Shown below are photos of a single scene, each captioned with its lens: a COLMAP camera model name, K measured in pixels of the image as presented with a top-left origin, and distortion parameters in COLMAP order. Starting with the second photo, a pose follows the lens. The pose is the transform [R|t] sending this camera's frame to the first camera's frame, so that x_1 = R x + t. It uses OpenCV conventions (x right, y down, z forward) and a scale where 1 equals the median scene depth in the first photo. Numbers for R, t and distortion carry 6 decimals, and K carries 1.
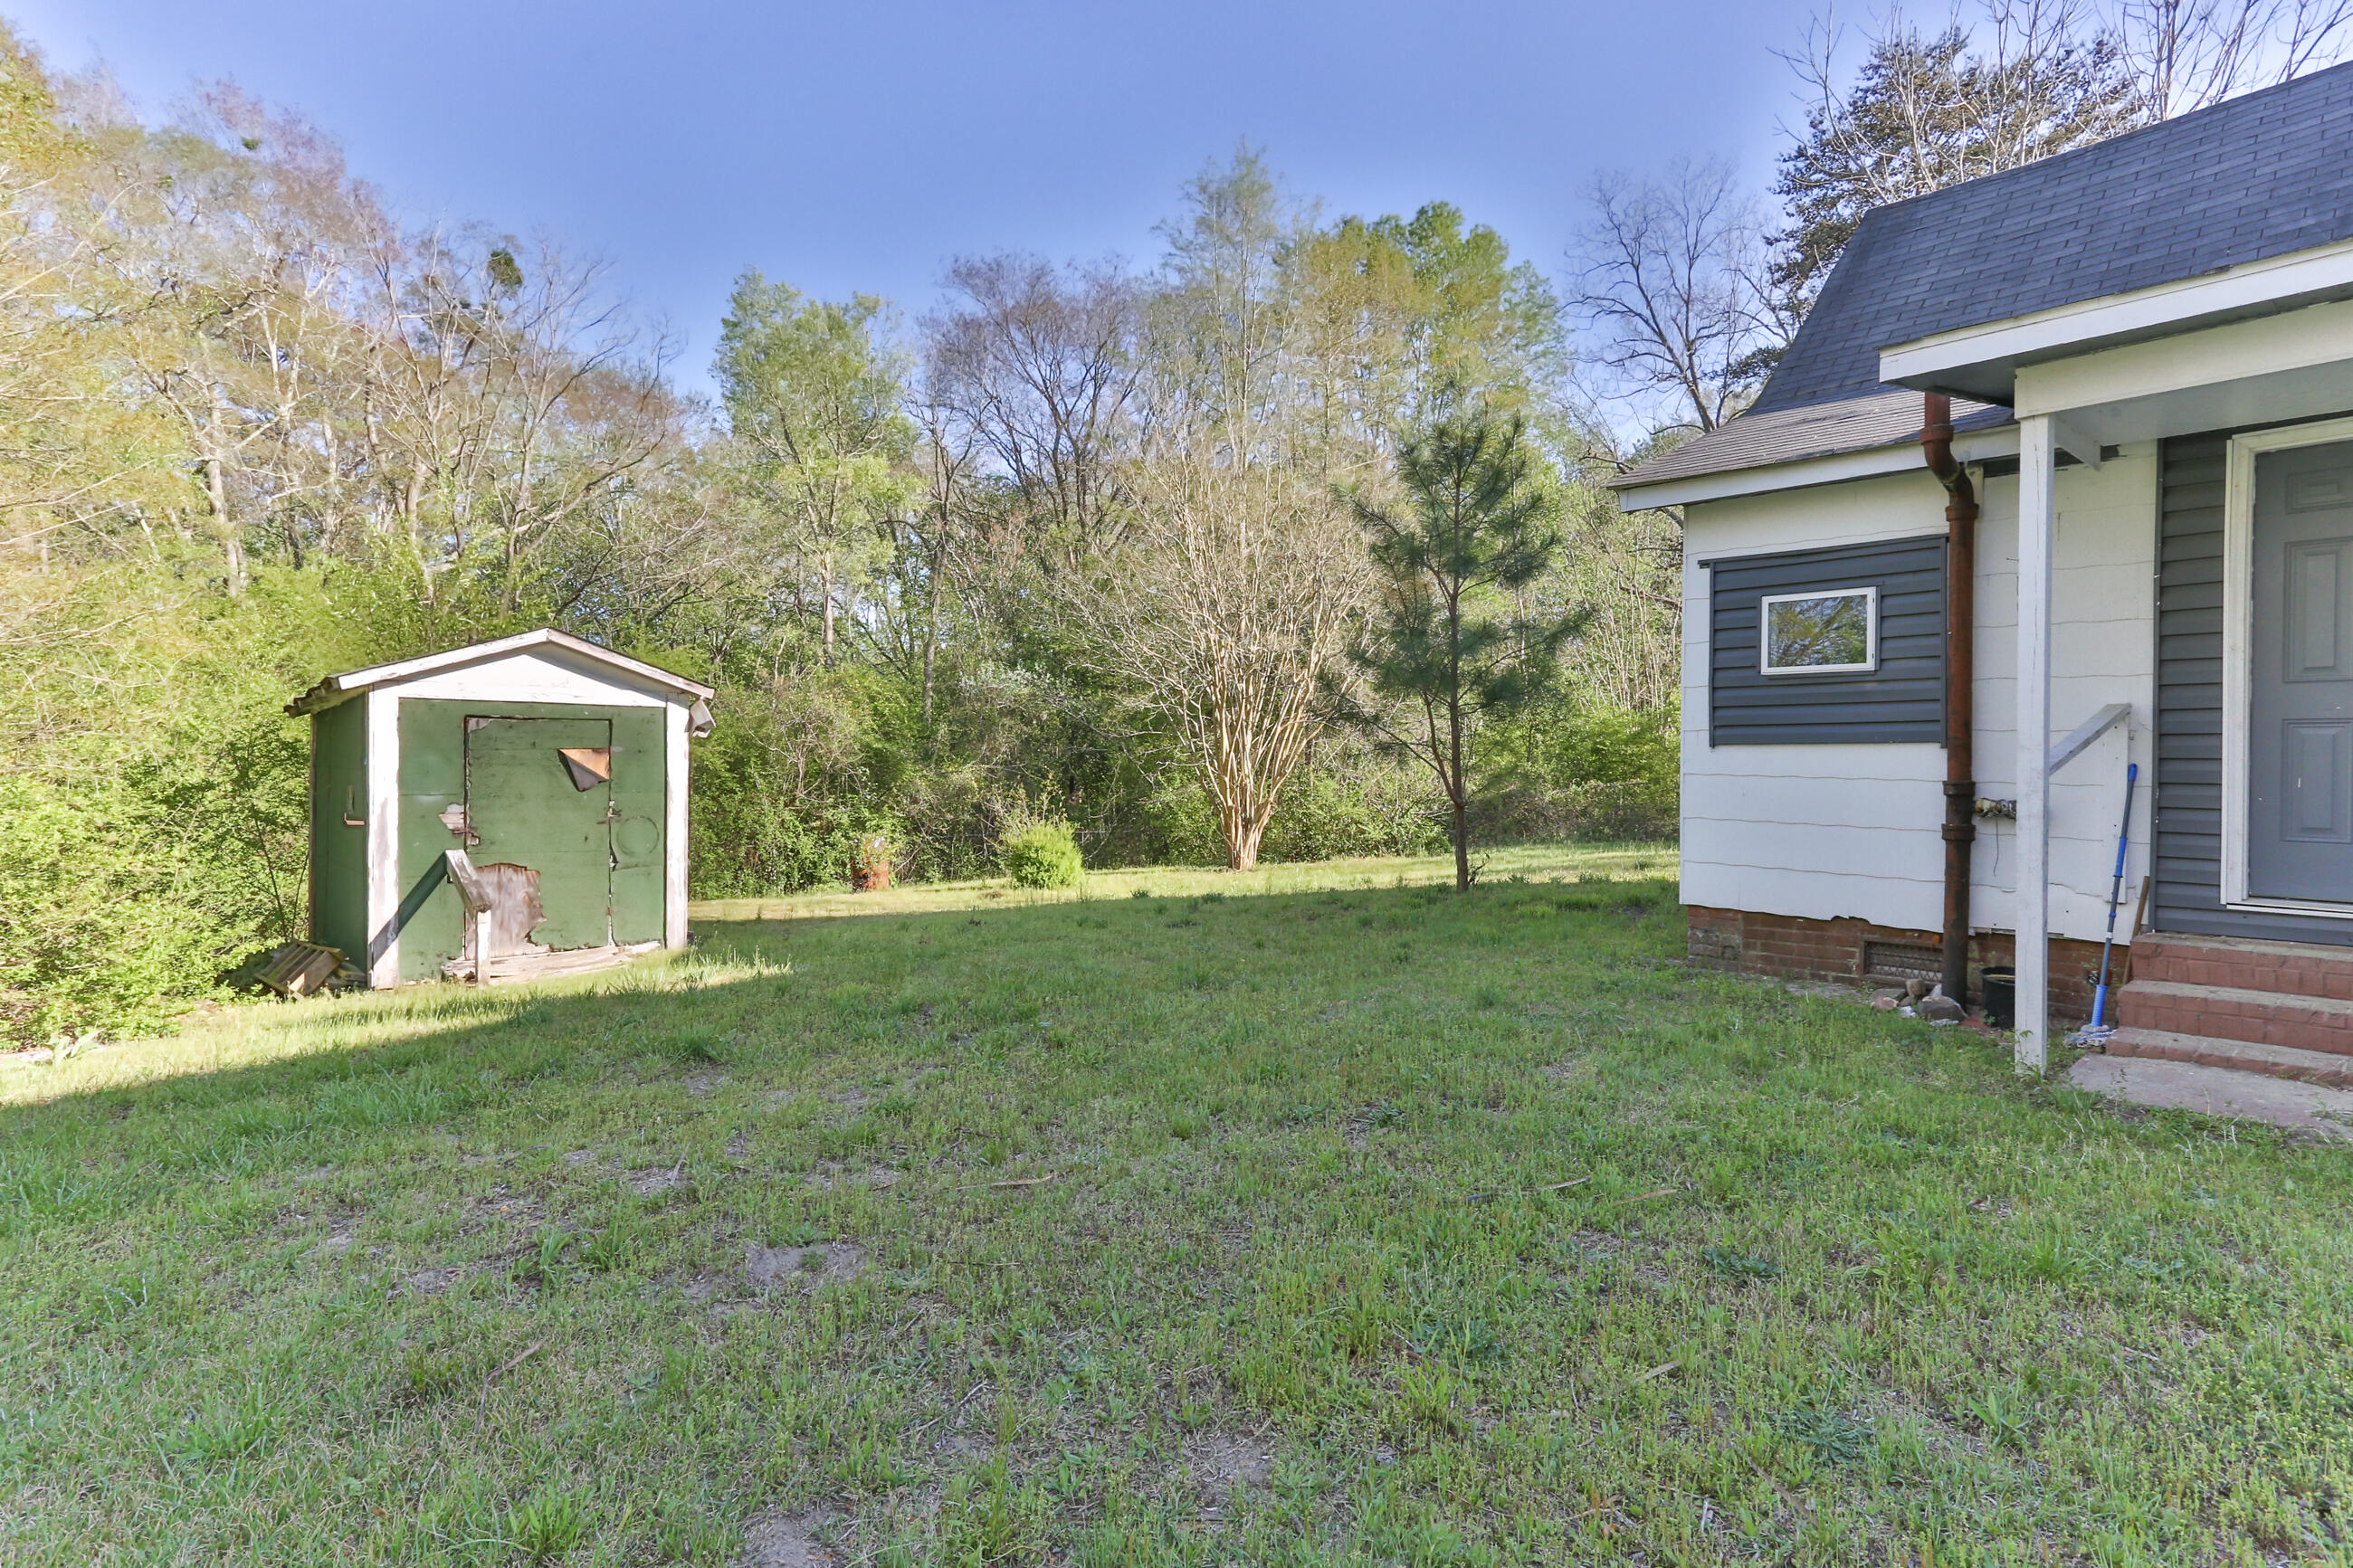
lens RADIAL K [[1211.7, 0, 1174.9], [0, 1211.7, 786.8], [0, 0, 1]] dist [-0.019270, 0.021060]
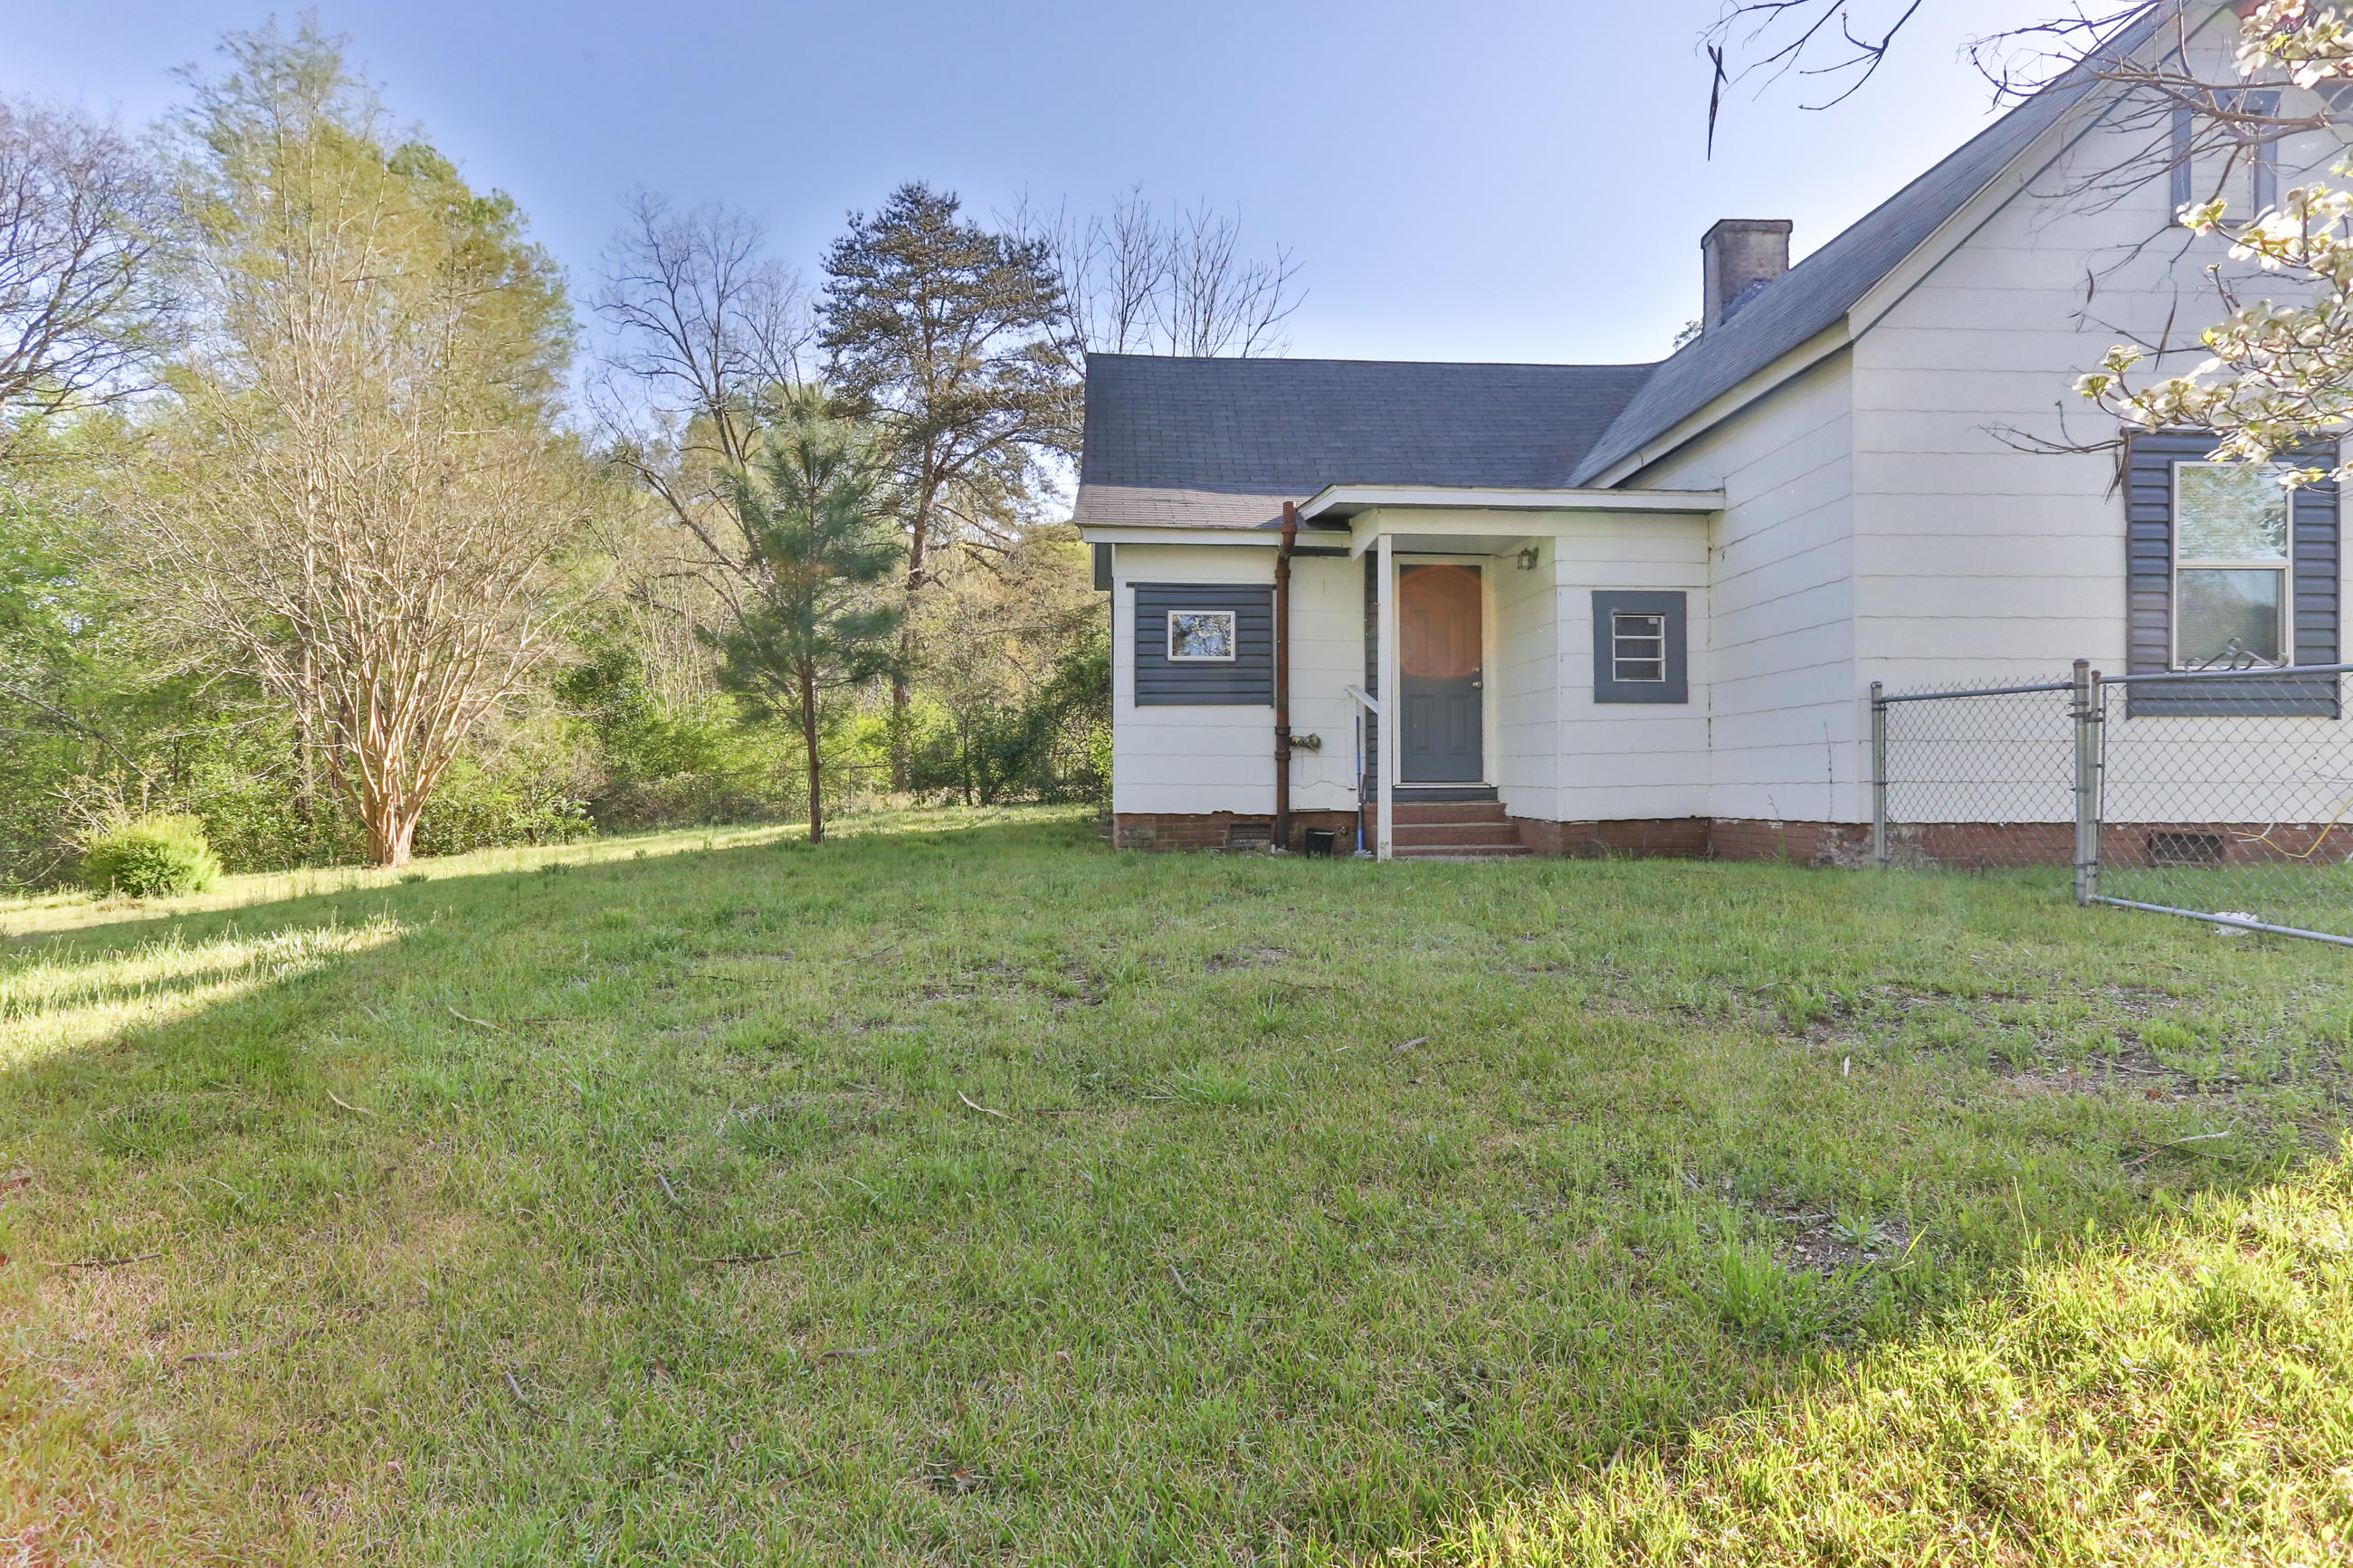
lens RADIAL K [[1211.7, 0, 1181.3], [0, 1211.7, 776.7], [0, 0, 1]] dist [-0.019270, 0.021060]
pose [[0.635063, -0.007704, 0.772422, -0.683157], [0.024758, 0.999640, -0.010385, 0.070850], [-0.772063, 0.025718, 0.635025, 0.001105]]
